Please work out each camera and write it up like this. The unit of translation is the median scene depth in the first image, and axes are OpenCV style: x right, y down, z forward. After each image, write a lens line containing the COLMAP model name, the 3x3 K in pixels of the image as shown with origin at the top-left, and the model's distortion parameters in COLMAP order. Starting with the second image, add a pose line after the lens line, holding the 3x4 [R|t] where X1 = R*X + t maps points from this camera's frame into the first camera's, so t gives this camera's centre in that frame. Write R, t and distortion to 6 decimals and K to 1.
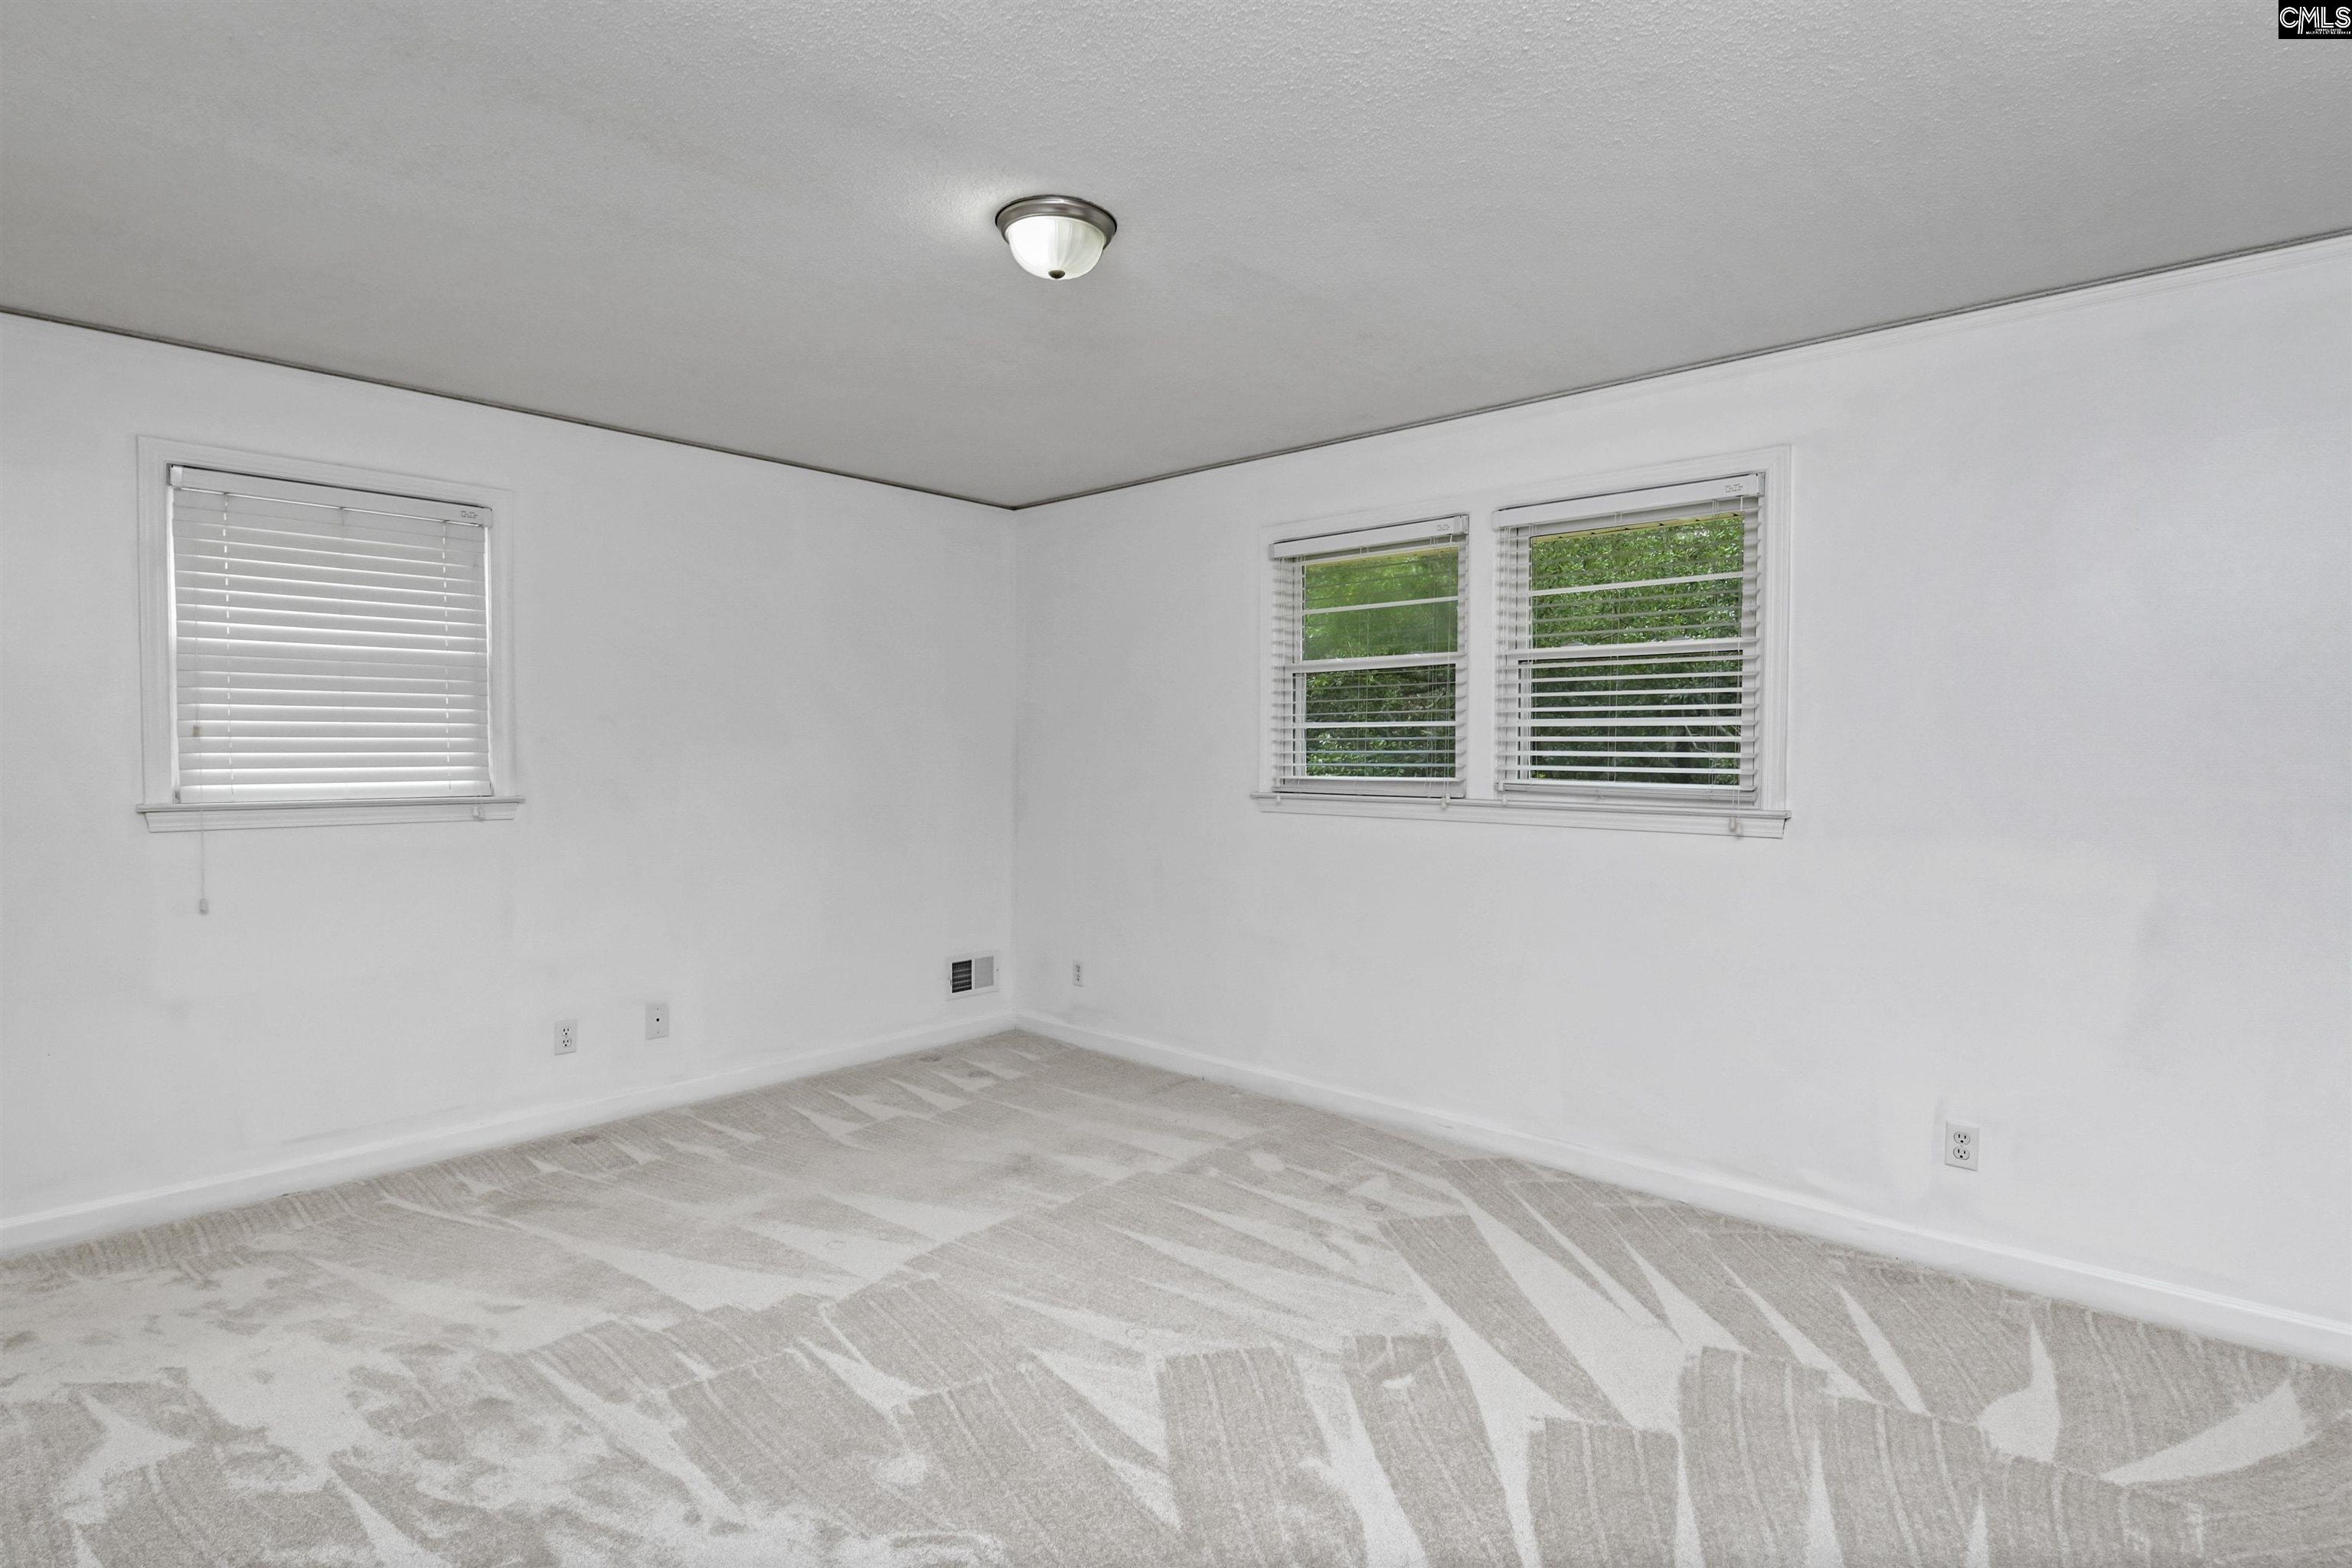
lens RADIAL K [[1198.0, 0, 1172.9], [0, 1198.0, 759.6], [0, 0, 1]] dist [-0.001297, -0.002204]
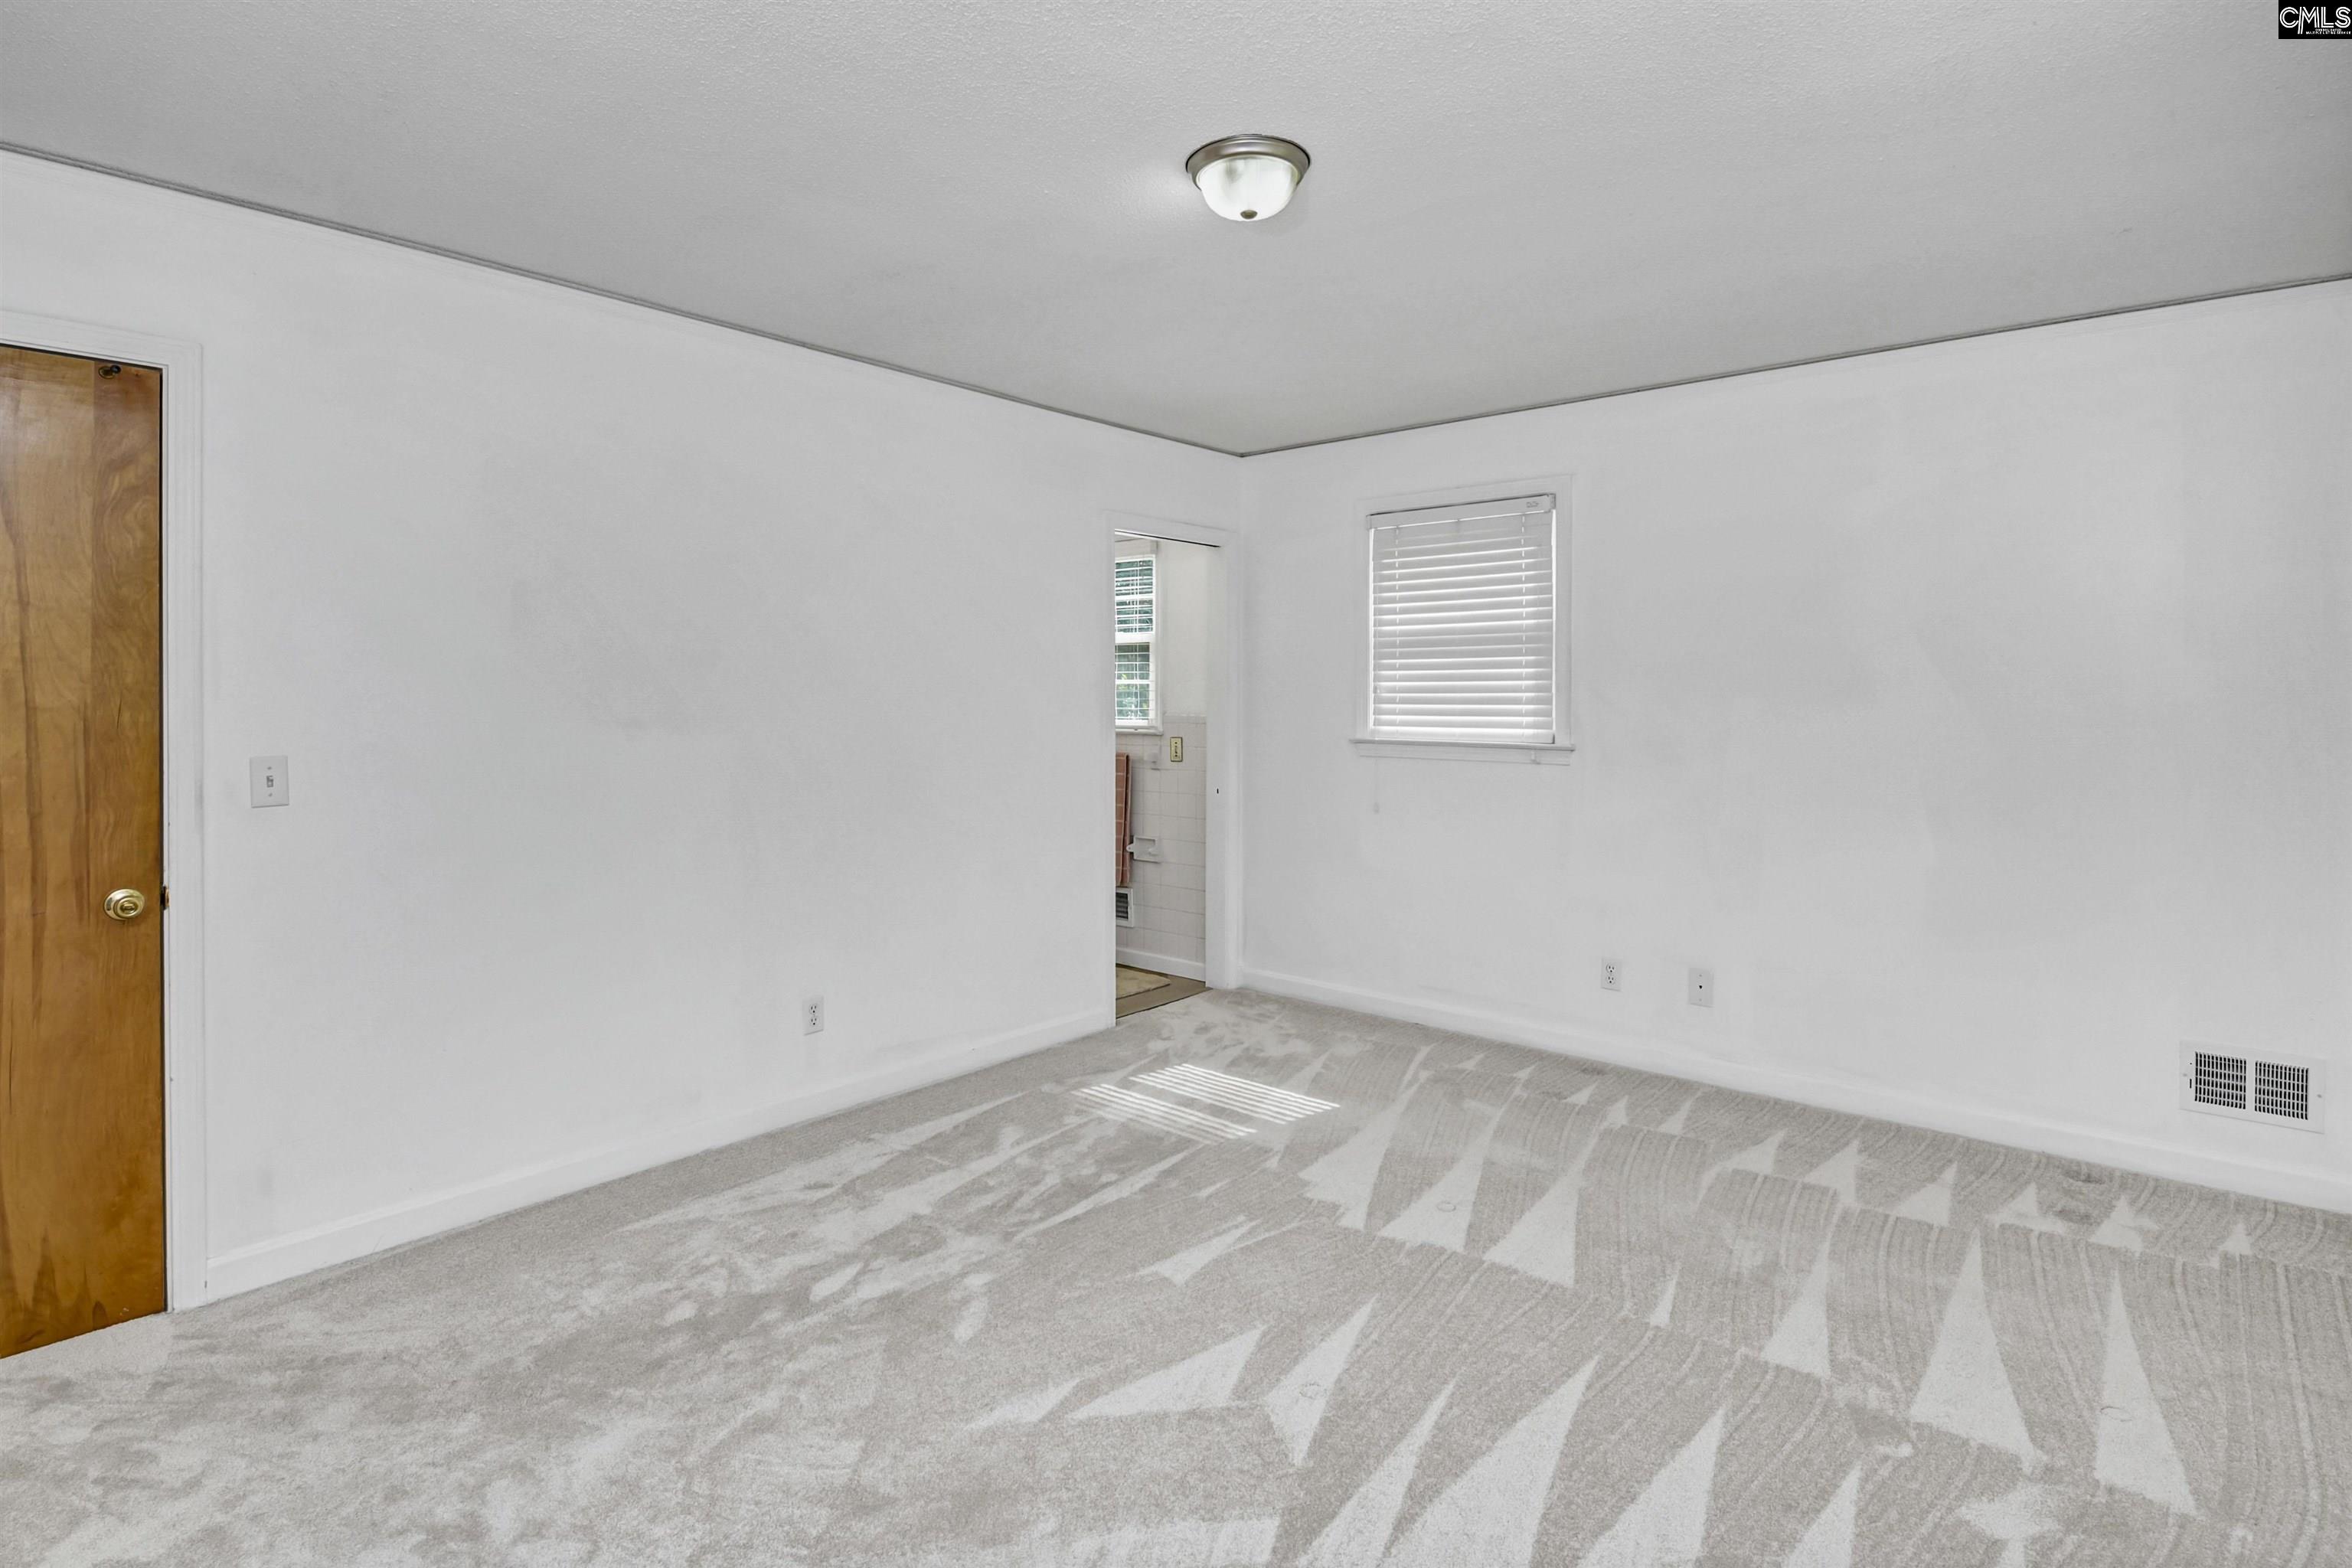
lens RADIAL K [[1194.3, 0, 1174.1], [0, 1194.3, 696.0], [0, 0, 1]] dist [0.000250, 0.000118]
pose [[0.008819, -0.006801, -0.999938, 0.570953], [-0.015931, 0.999849, -0.006941, -0.001531], [0.999834, 0.015991, 0.008710, 0.623774]]
